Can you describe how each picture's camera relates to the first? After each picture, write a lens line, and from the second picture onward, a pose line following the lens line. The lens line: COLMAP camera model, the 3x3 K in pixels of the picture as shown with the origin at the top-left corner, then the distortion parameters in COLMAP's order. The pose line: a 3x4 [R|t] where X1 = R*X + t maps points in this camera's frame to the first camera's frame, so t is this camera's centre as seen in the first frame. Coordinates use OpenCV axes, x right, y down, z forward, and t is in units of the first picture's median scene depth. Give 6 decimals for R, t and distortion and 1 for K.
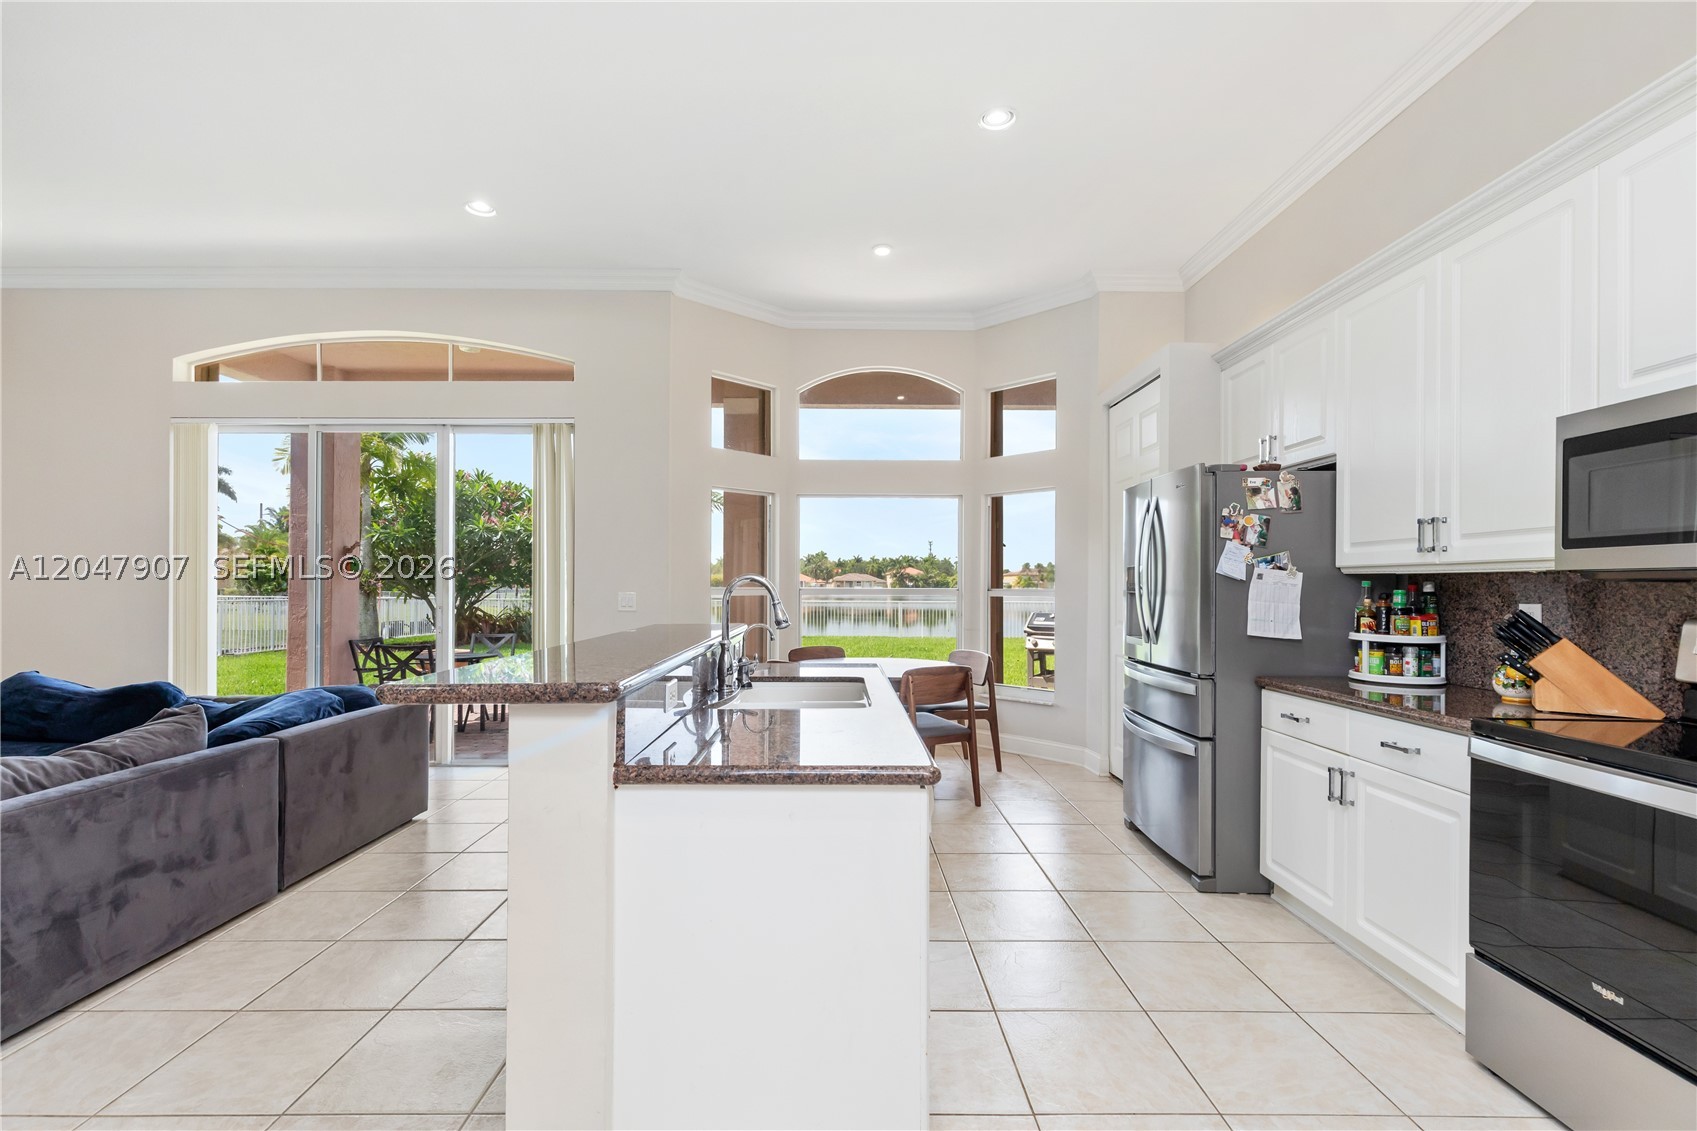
lens RADIAL K [[773.9, 0, 839.9], [0, 773.9, 584.2], [0, 0, 1]] dist [0.007314, -0.000253]
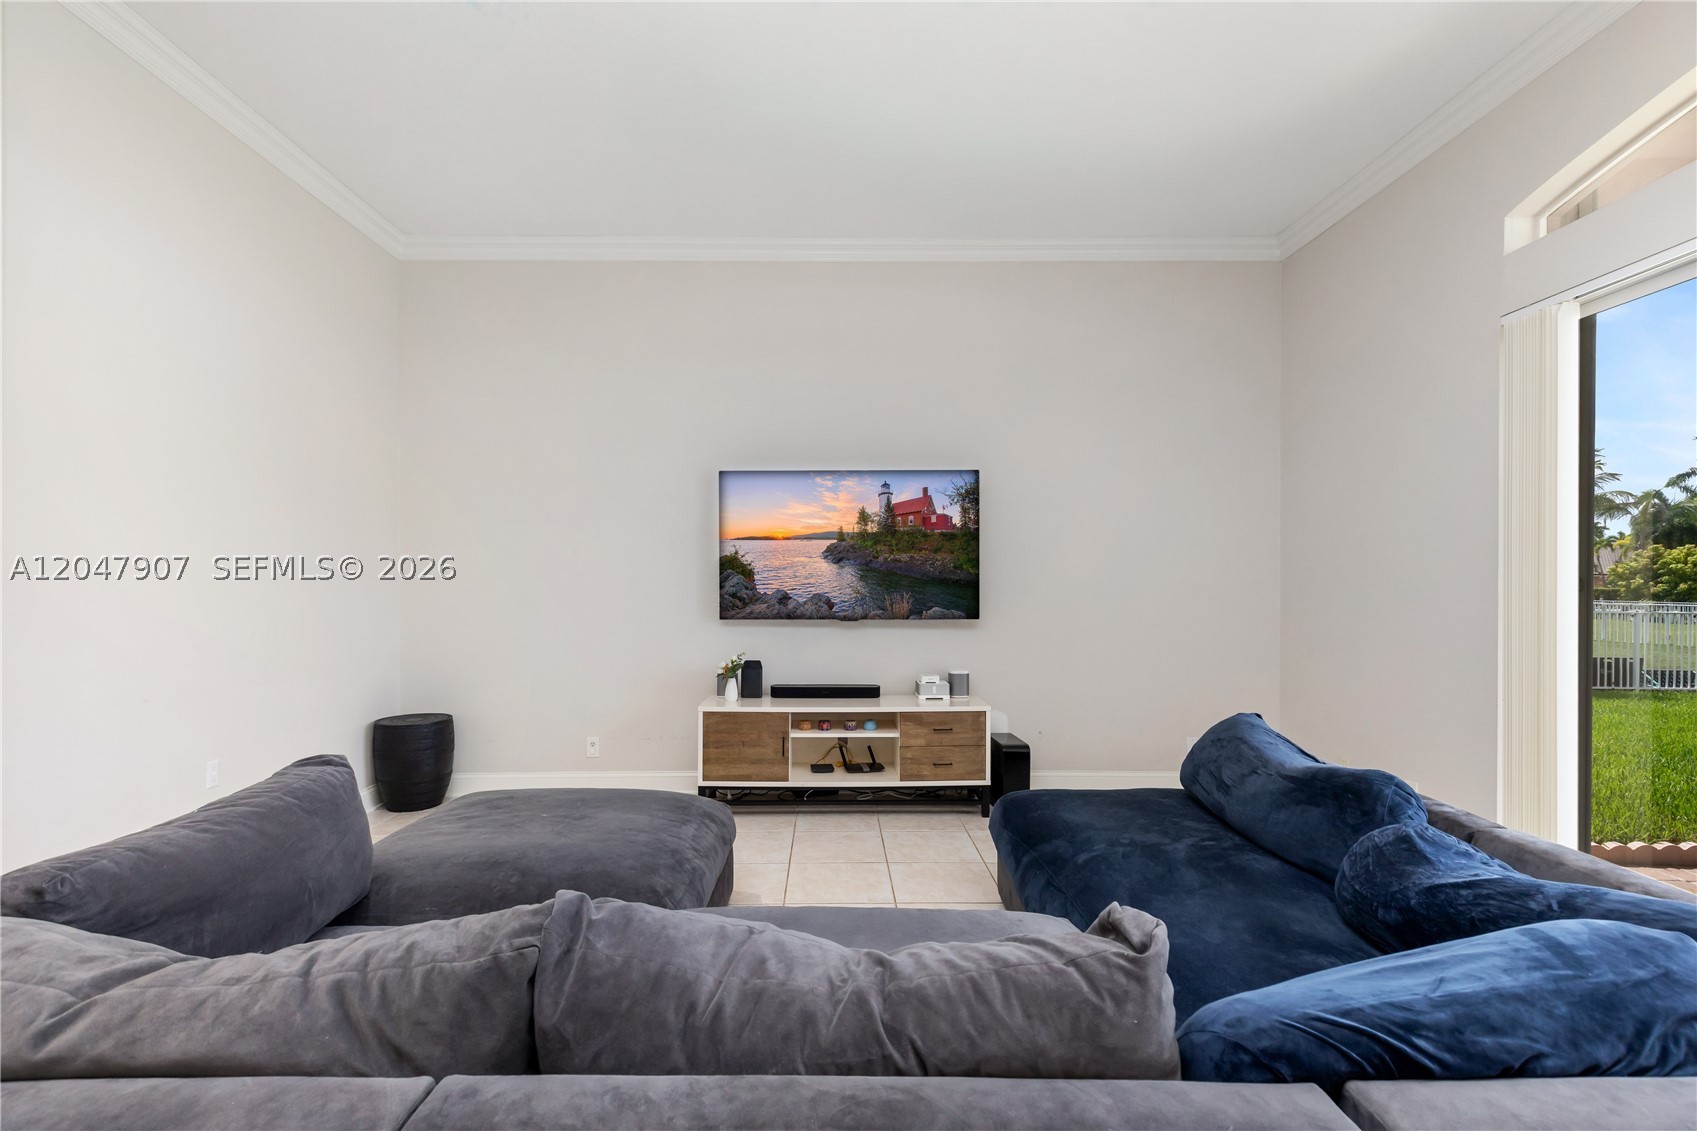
lens RADIAL K [[773.9, 0, 839.9], [0, 773.9, 584.2], [0, 0, 1]] dist [0.007314, -0.000253]
pose [[0.012226, -0.006697, -0.999903, -0.434401], [-0.001169, 0.999977, -0.006712, 0.000305], [0.999925, 0.001251, 0.012218, 0.786437]]
